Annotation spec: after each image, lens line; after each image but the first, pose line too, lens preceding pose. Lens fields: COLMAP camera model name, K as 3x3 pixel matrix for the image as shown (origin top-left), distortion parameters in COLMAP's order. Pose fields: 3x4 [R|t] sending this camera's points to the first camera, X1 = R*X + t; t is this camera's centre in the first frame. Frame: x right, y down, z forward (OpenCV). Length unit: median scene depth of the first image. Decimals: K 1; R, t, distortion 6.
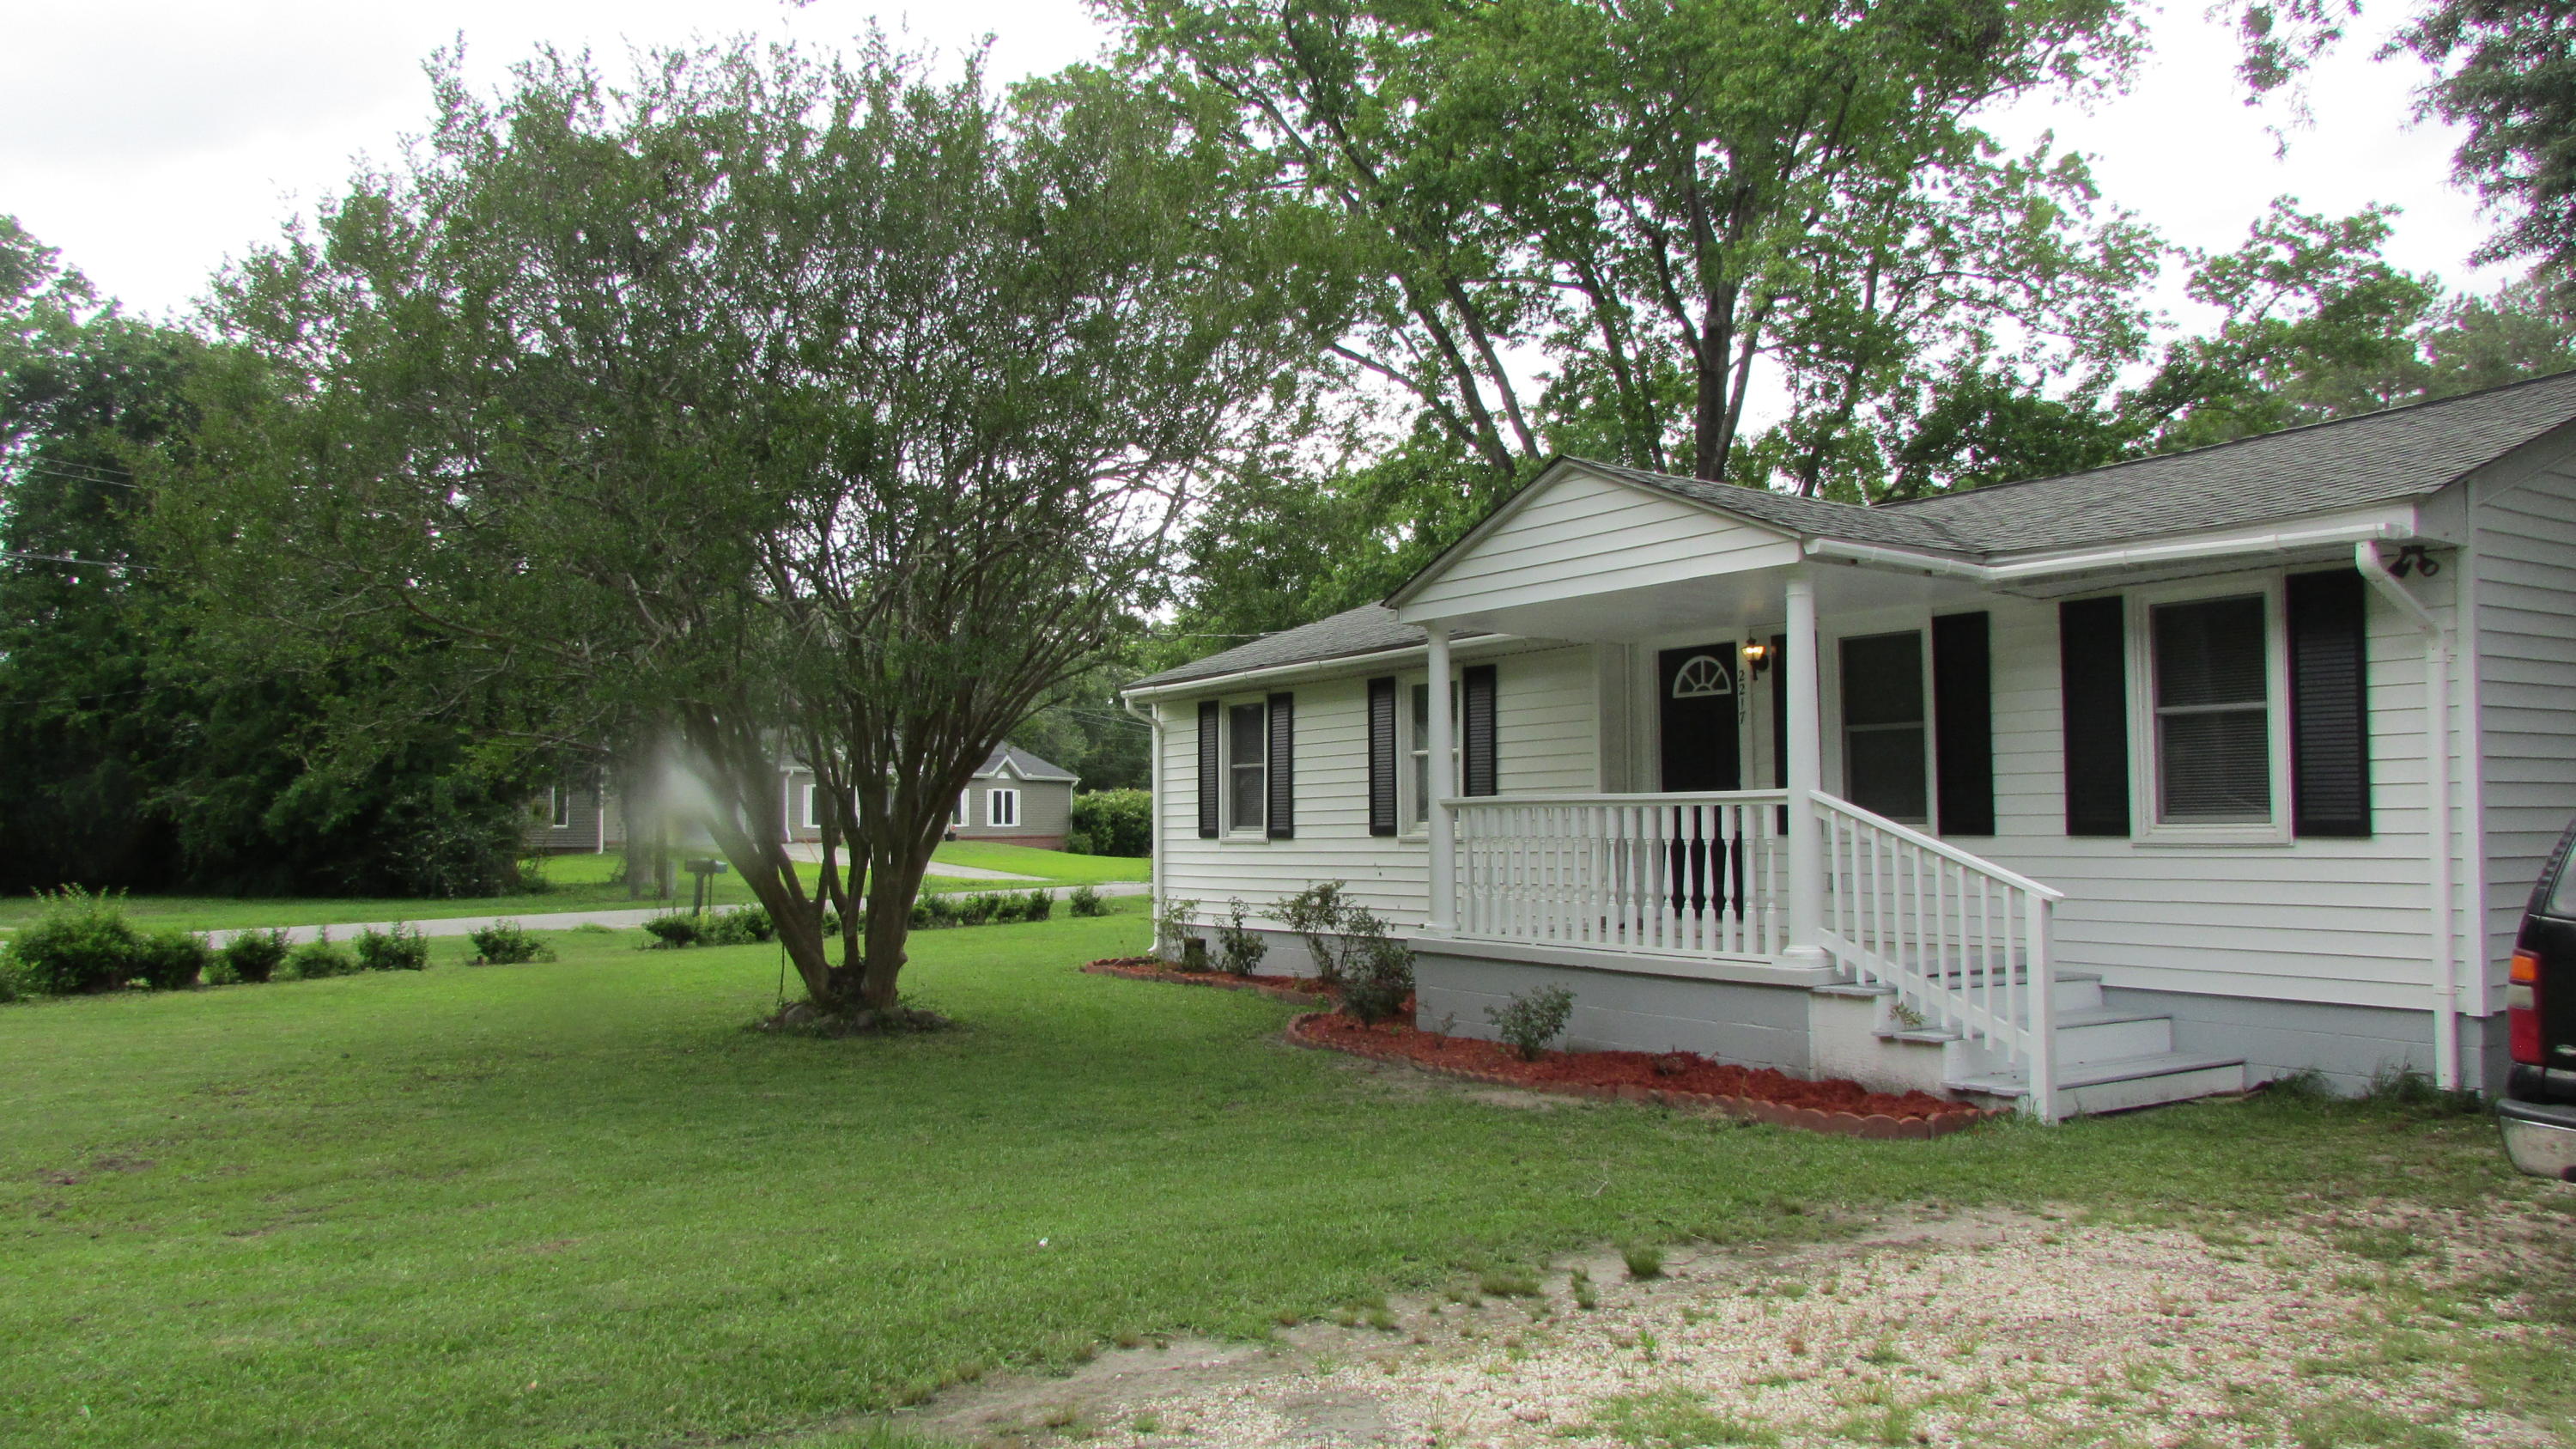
lens RADIAL K [[1846.3, 0, 1319.9], [0, 1846.3, 729.0], [0, 0, 1]] dist [-0.024693, 0.009272]
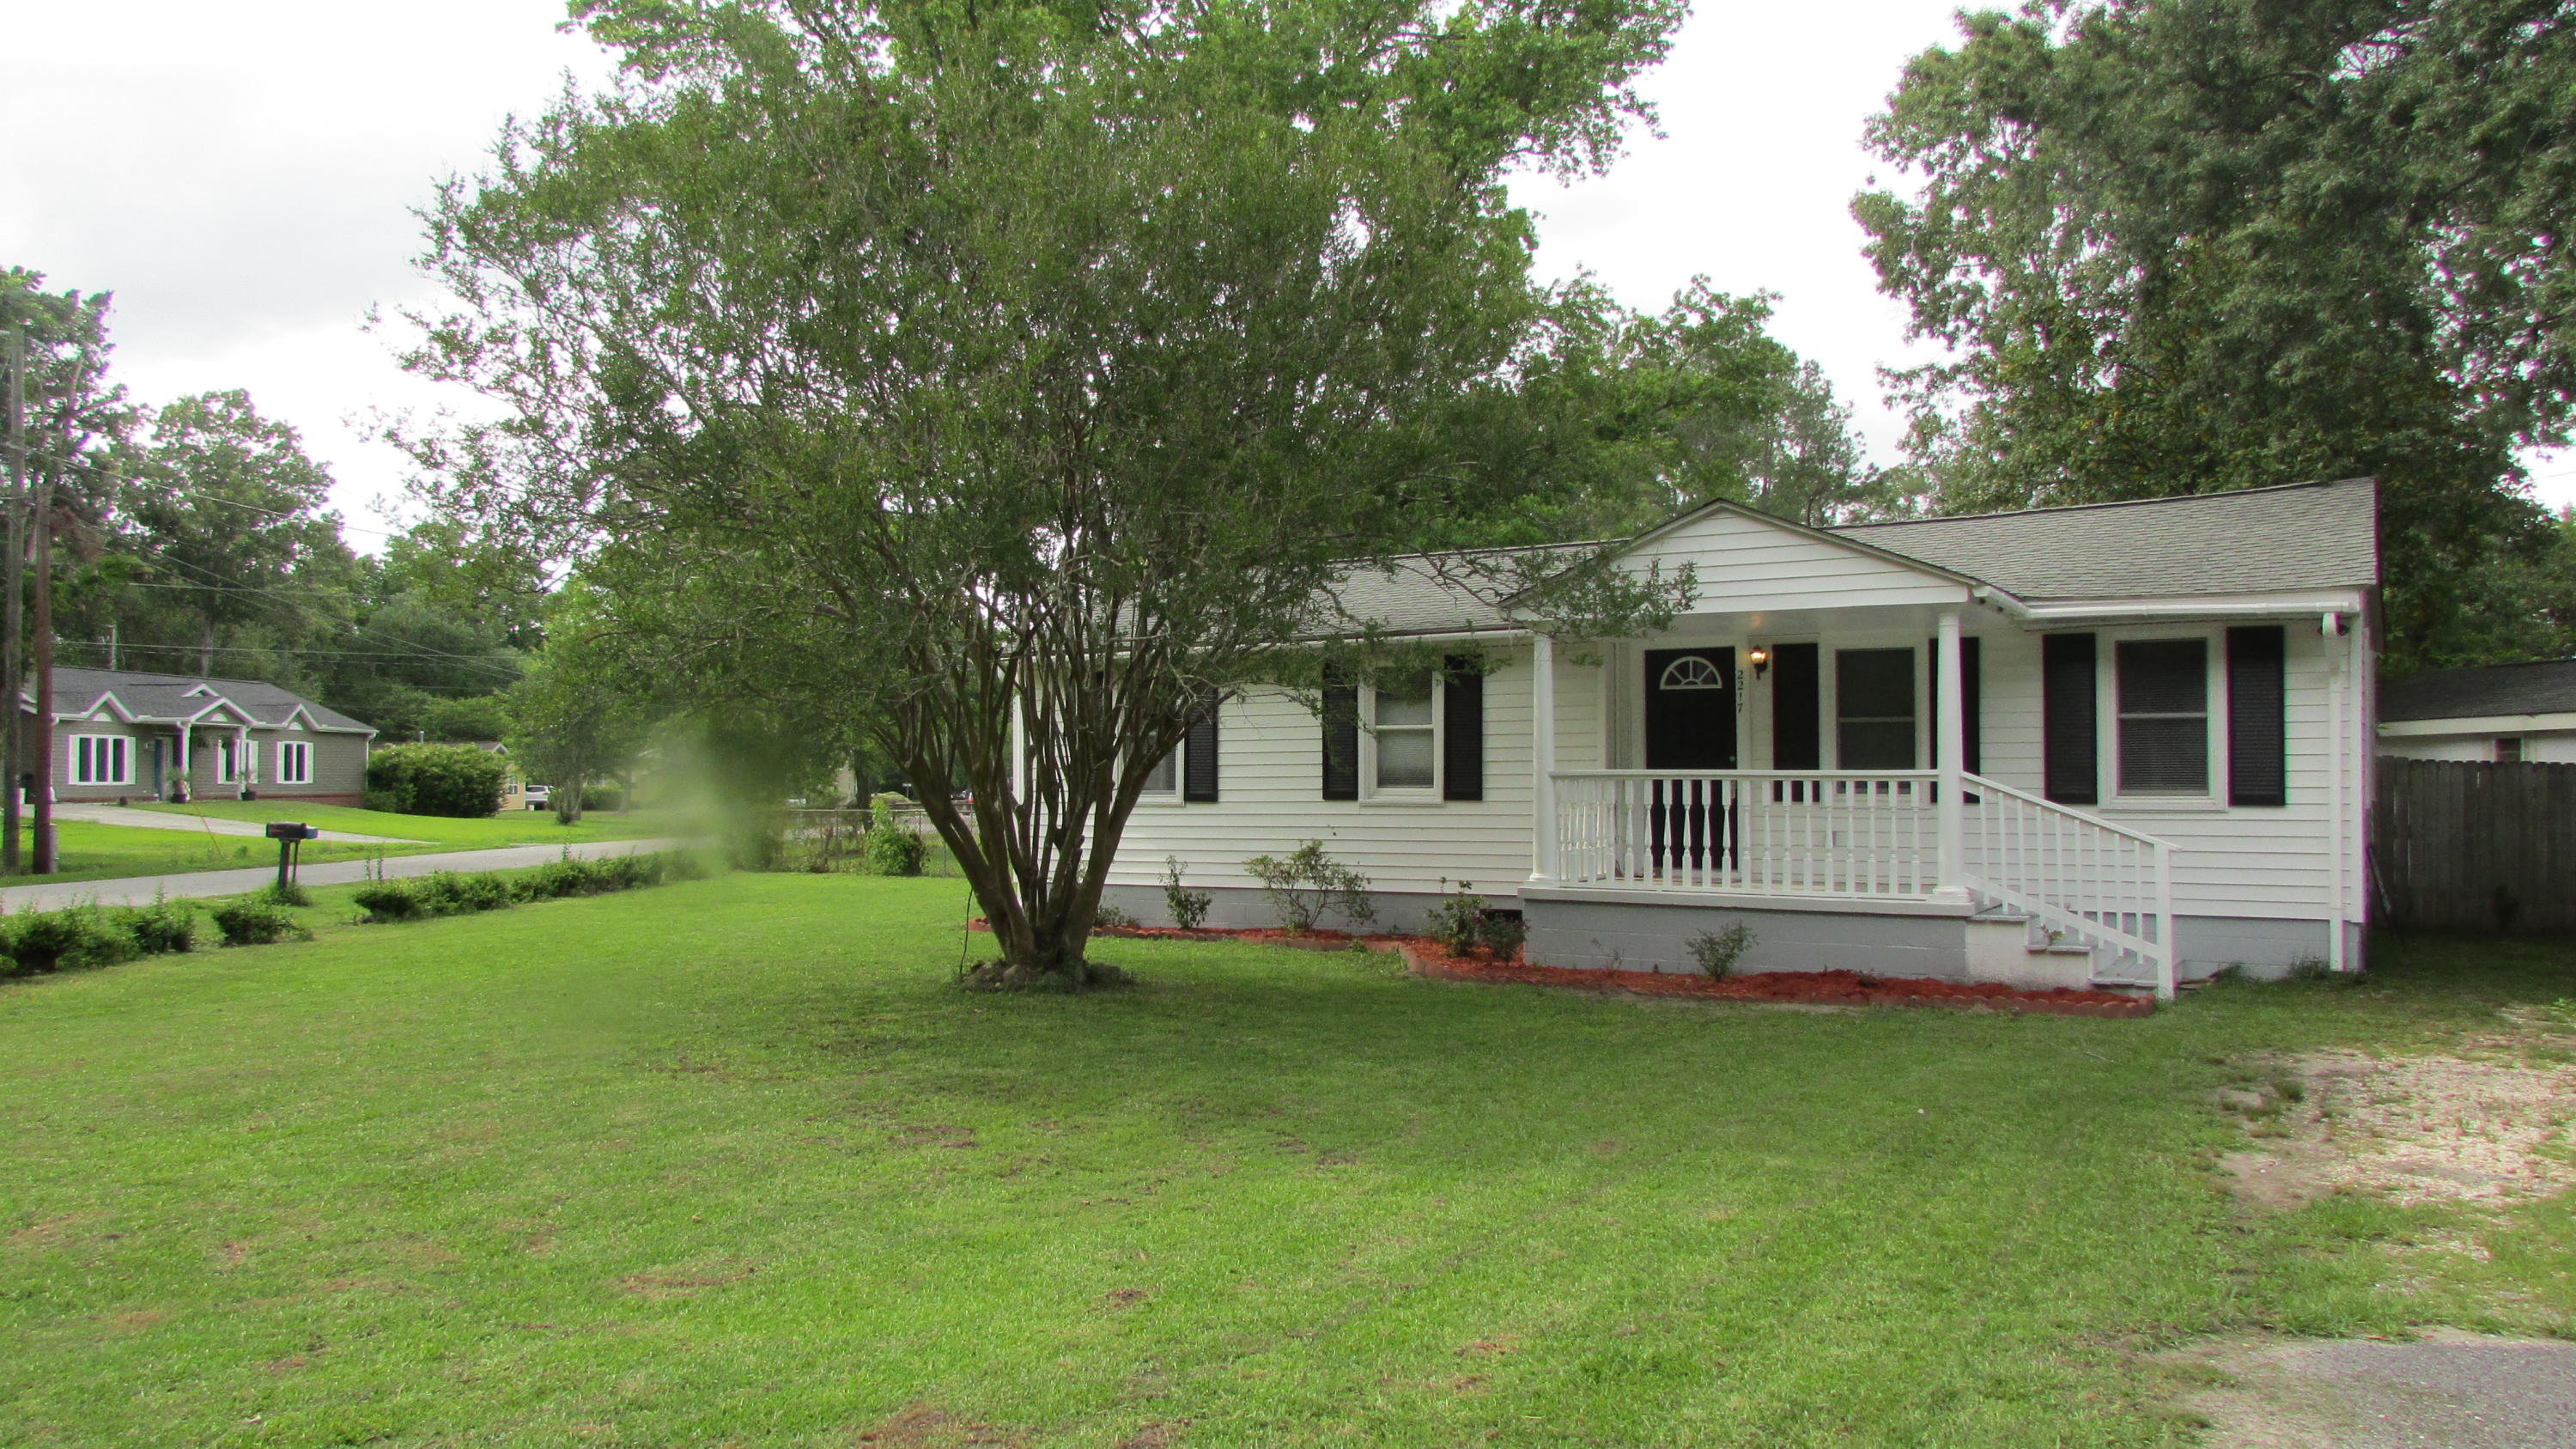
lens RADIAL K [[1846.3, 0, 1311.7], [0, 1846.3, 727.0], [0, 0, 1]] dist [-0.024693, 0.009272]
pose [[0.905648, 0.018048, 0.423647, -0.570005], [-0.027030, 0.999519, 0.015201, -0.004904], [-0.423169, -0.025218, 0.905700, -0.014385]]
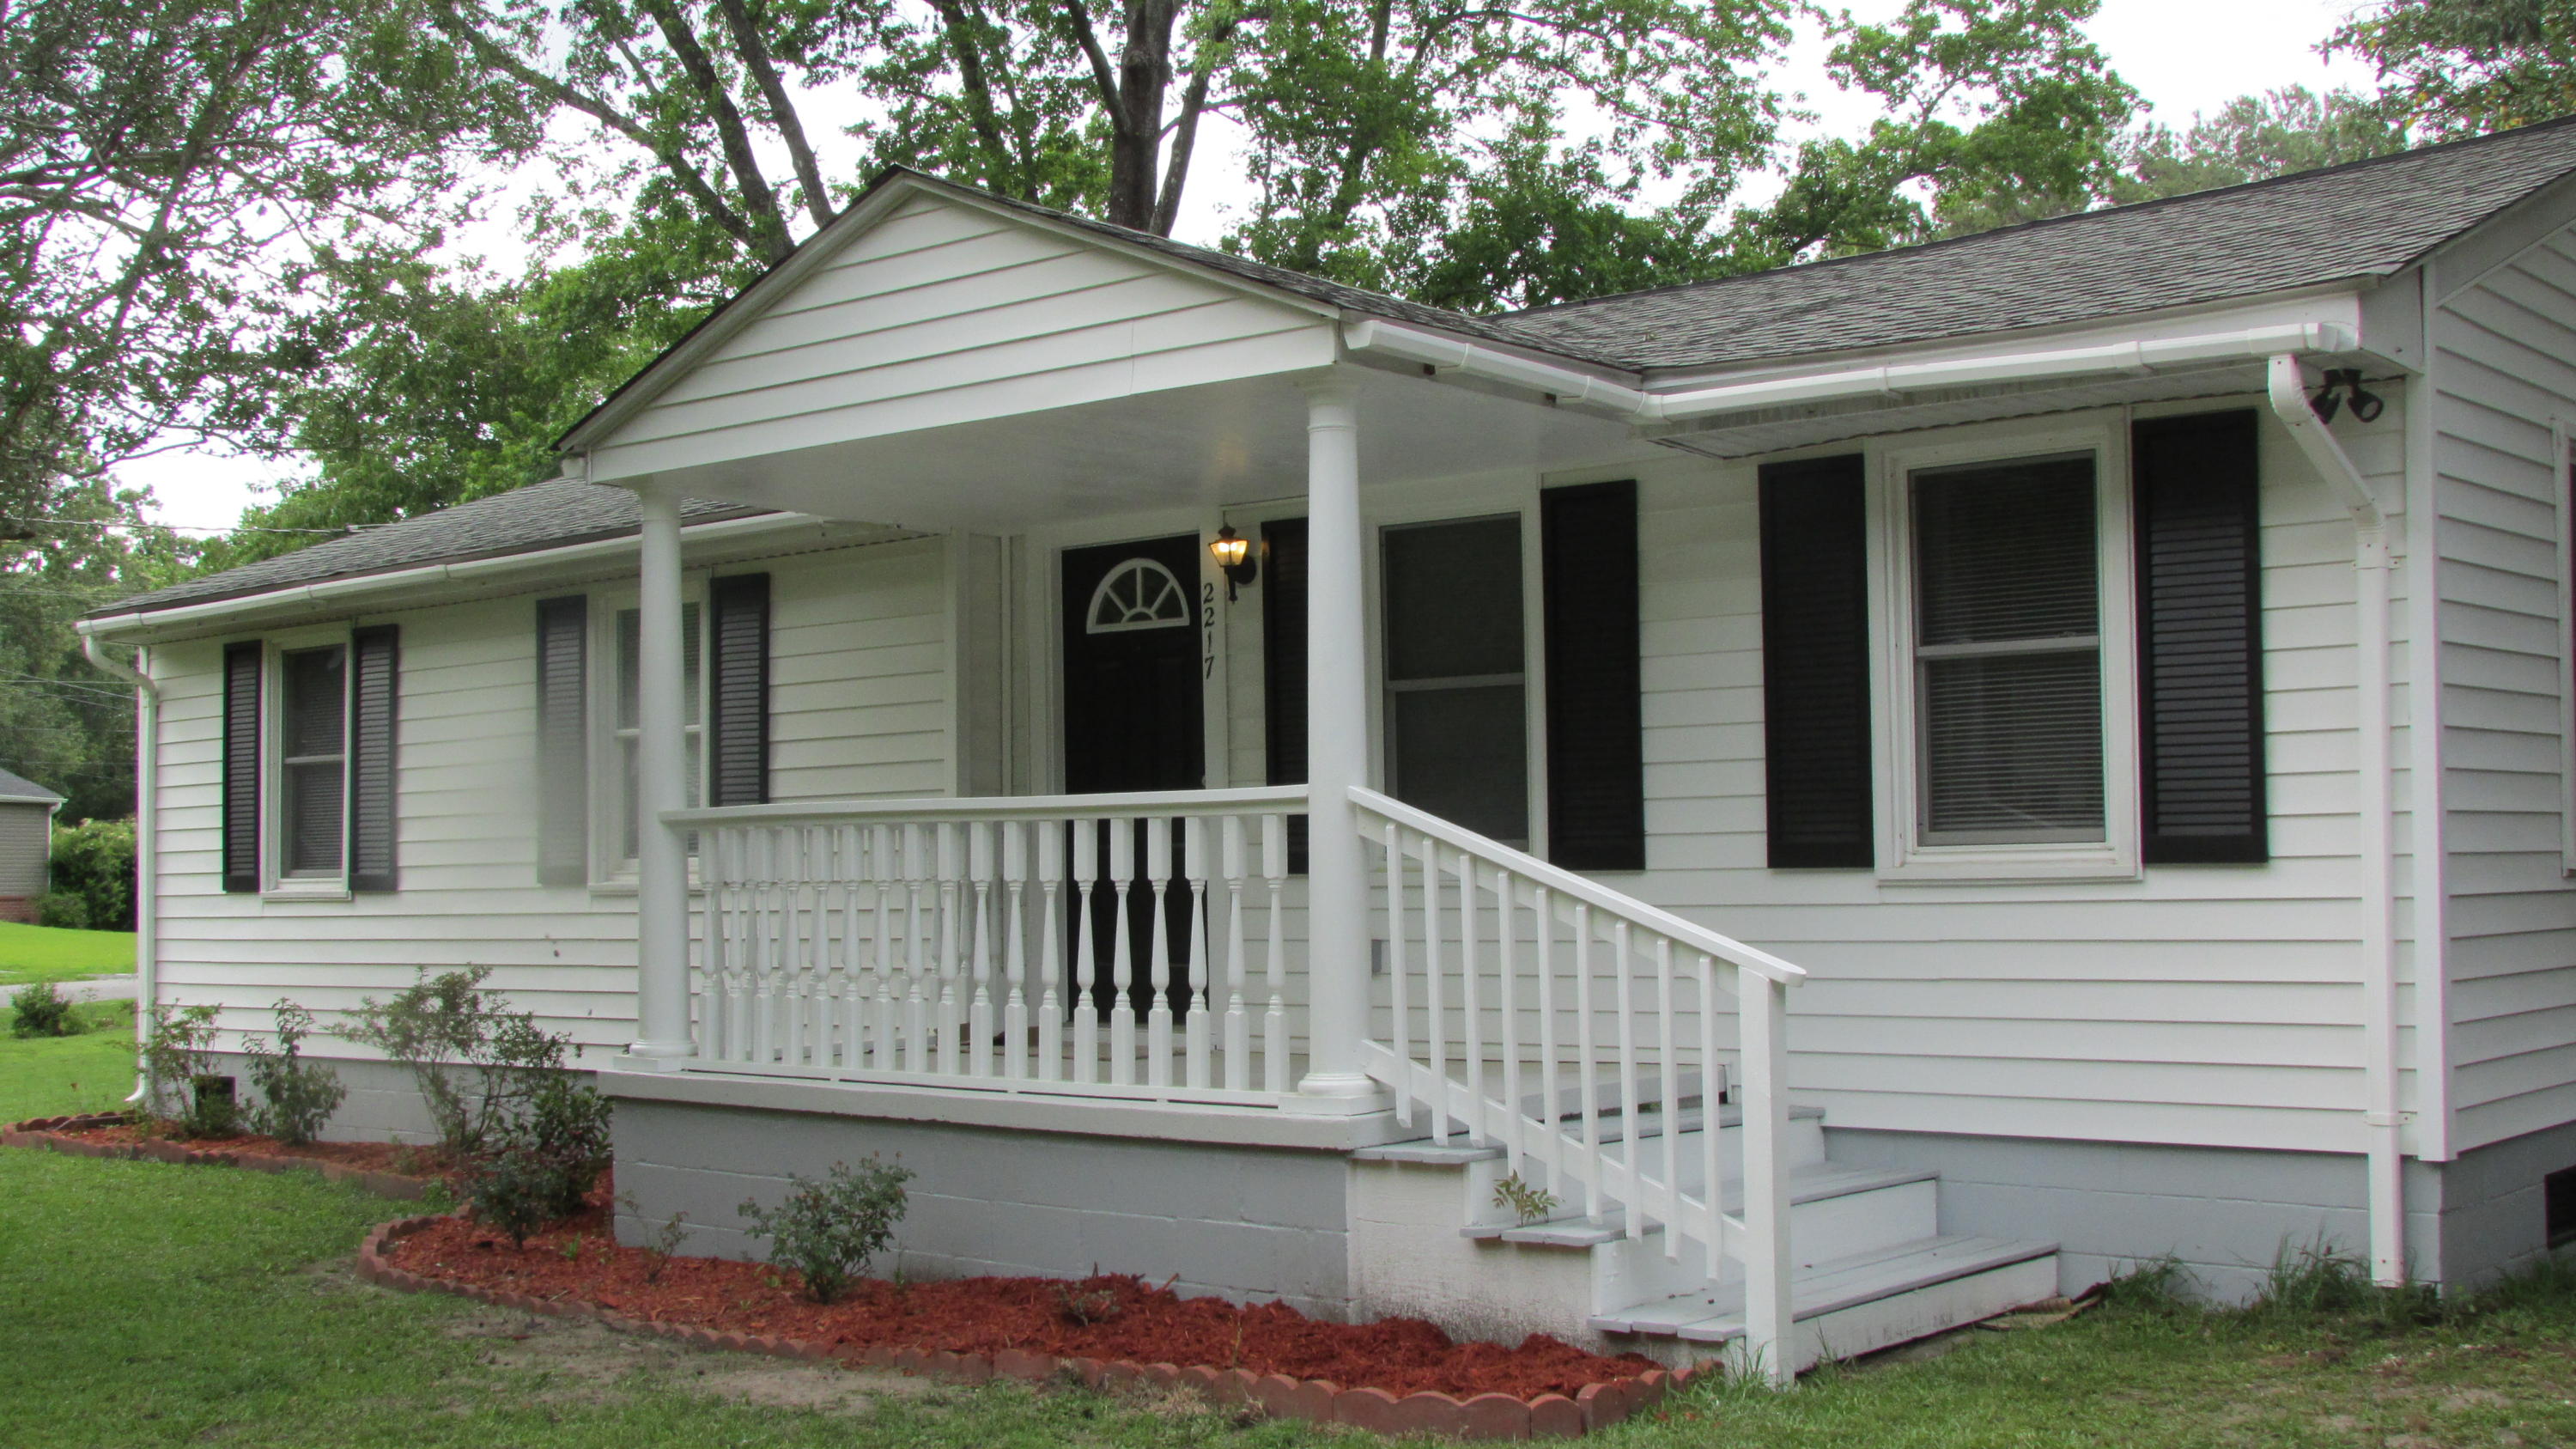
lens RADIAL K [[2840.9, 0, 1342.2], [0, 2840.9, 713.7], [0, 0, 1]] dist [-0.067613, 0.000000]
pose [[0.958129, 0.007967, 0.286227, 0.019158], [-0.006449, 0.999960, -0.006245, 0.013257], [-0.286265, 0.004138, 0.958142, 0.155002]]
